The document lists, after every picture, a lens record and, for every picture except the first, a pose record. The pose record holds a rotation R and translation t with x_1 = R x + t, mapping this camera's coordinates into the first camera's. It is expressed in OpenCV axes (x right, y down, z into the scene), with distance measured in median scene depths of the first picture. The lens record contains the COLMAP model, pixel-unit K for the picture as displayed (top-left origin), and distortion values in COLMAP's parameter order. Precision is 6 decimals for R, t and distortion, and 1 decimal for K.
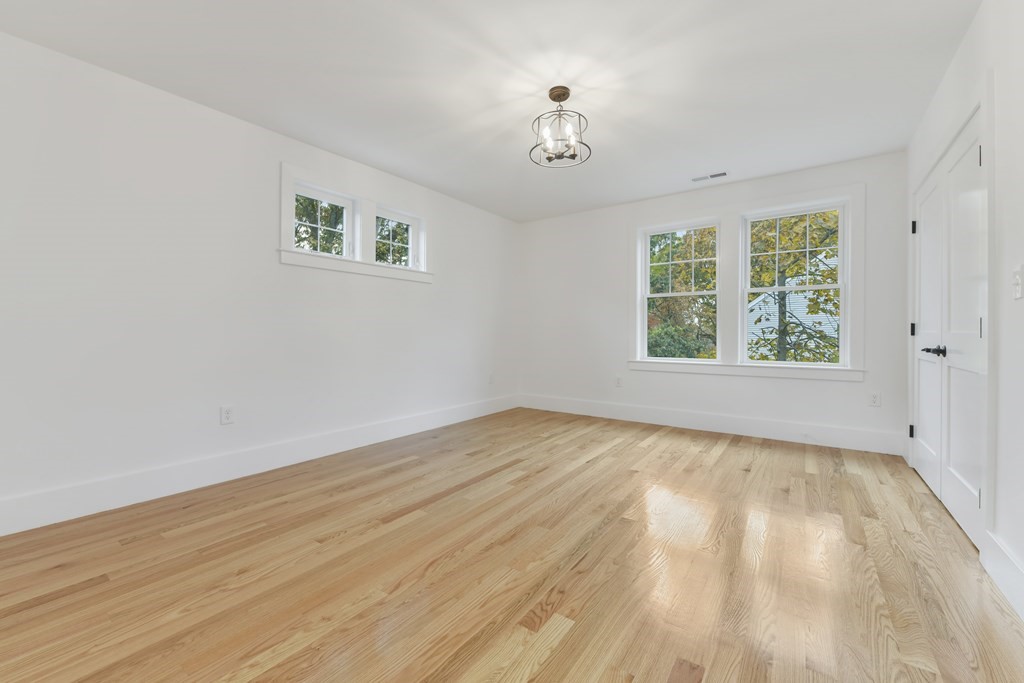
lens RADIAL K [[414.3, 0, 515.9], [0, 414.3, 336.2], [0, 0, 1]] dist [-0.004219, -0.000697]
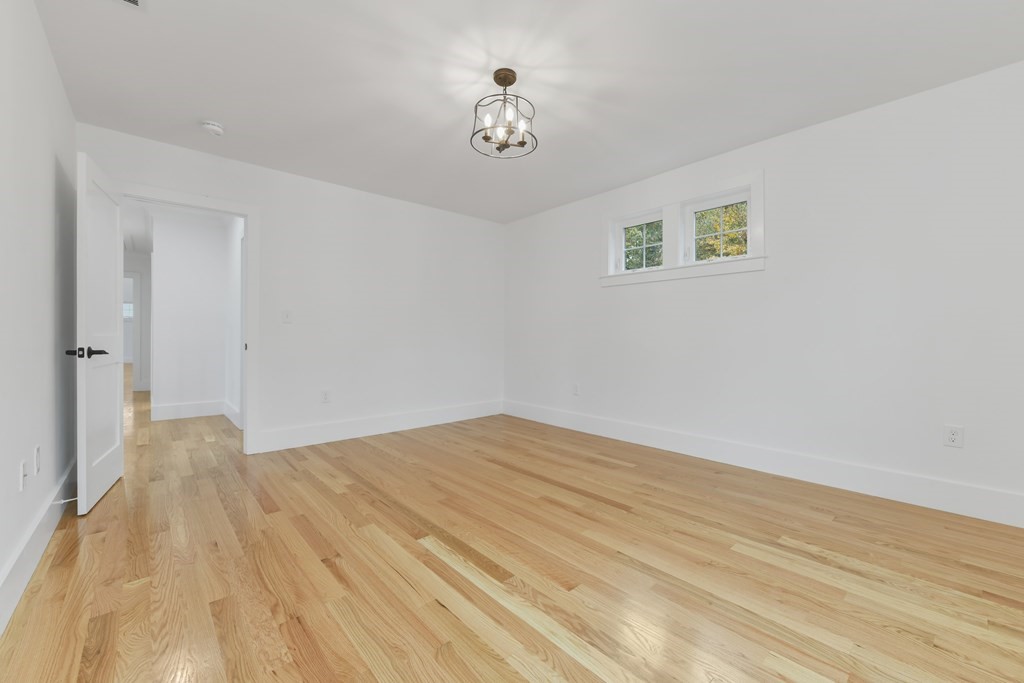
lens RADIAL K [[414.3, 0, 516.0], [0, 414.3, 339.0], [0, 0, 1]] dist [-0.004219, -0.000697]
pose [[-0.228612, 0.001824, -0.973516, 1.036974], [-0.011953, 0.999918, 0.004681, -0.009063], [0.973444, 0.012706, -0.228571, 1.292966]]
